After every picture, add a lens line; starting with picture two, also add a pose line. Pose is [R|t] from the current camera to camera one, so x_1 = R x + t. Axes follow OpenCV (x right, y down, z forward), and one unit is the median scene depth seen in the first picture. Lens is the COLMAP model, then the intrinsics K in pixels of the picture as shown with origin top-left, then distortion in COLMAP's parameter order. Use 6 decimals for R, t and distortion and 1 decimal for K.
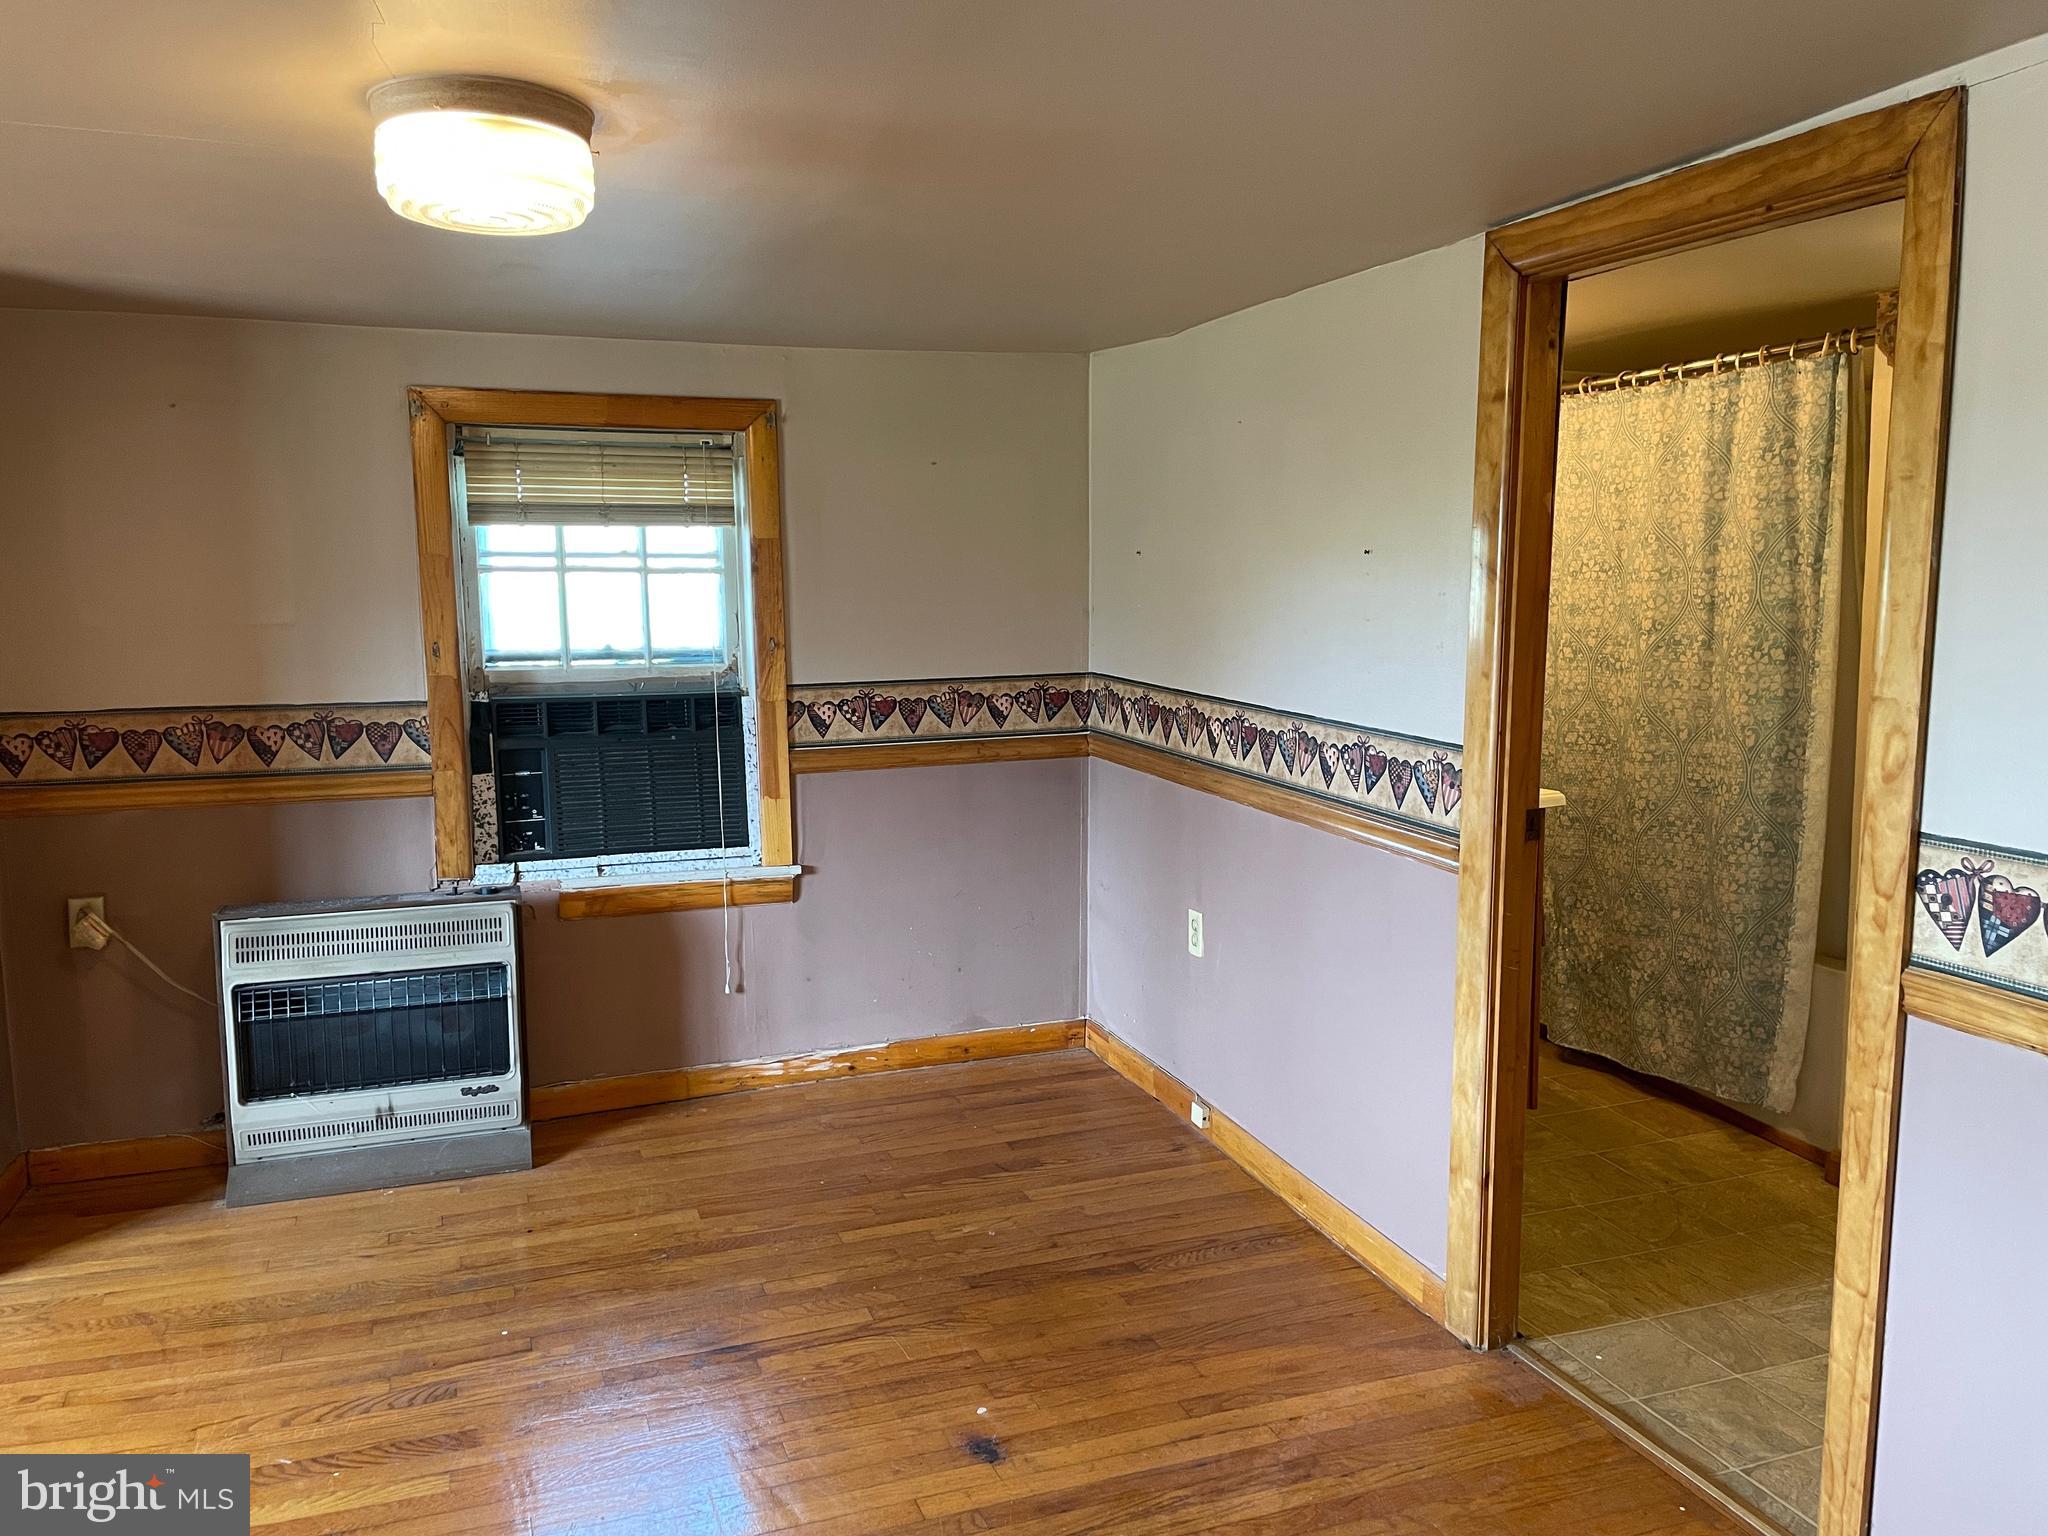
lens RADIAL K [[1554.6, 0, 1028.6], [0, 1554.6, 757.1], [0, 0, 1]] dist [0.077645, -0.096067]
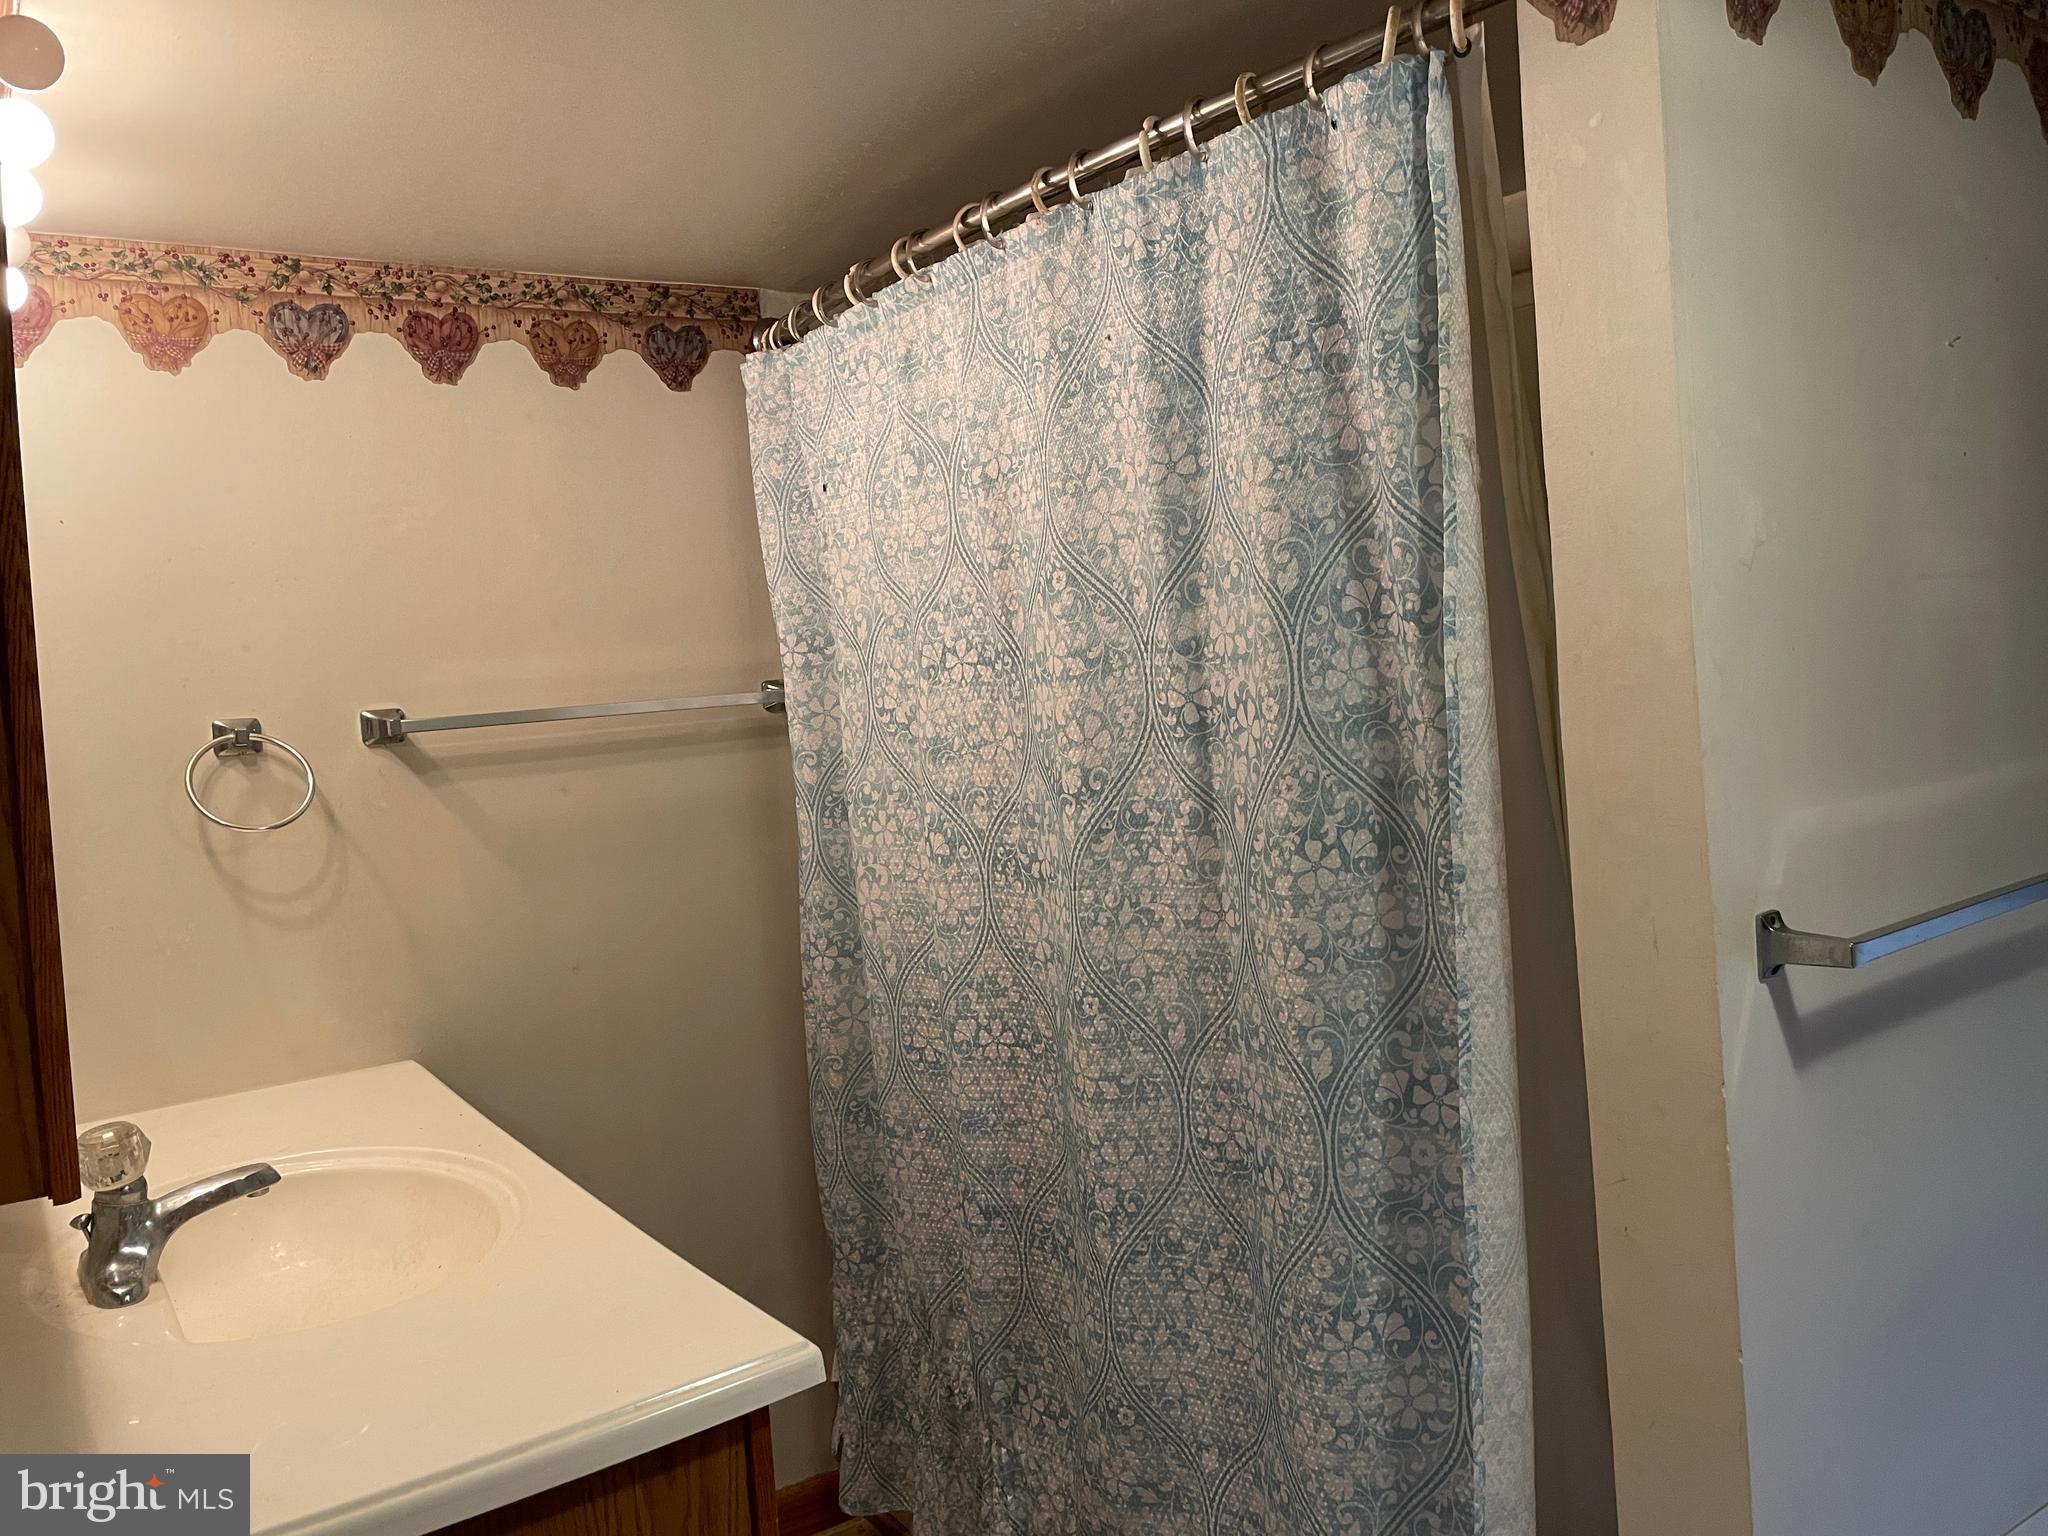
lens RADIAL K [[1554.6, 0, 1011.9], [0, 1554.6, 751.9], [0, 0, 1]] dist [0.077645, -0.096067]
pose [[0.971702, -0.078136, 0.222914, 0.295779], [0.094441, 0.993508, -0.063428, -0.069612], [-0.216511, 0.082685, 0.972772, 0.616142]]
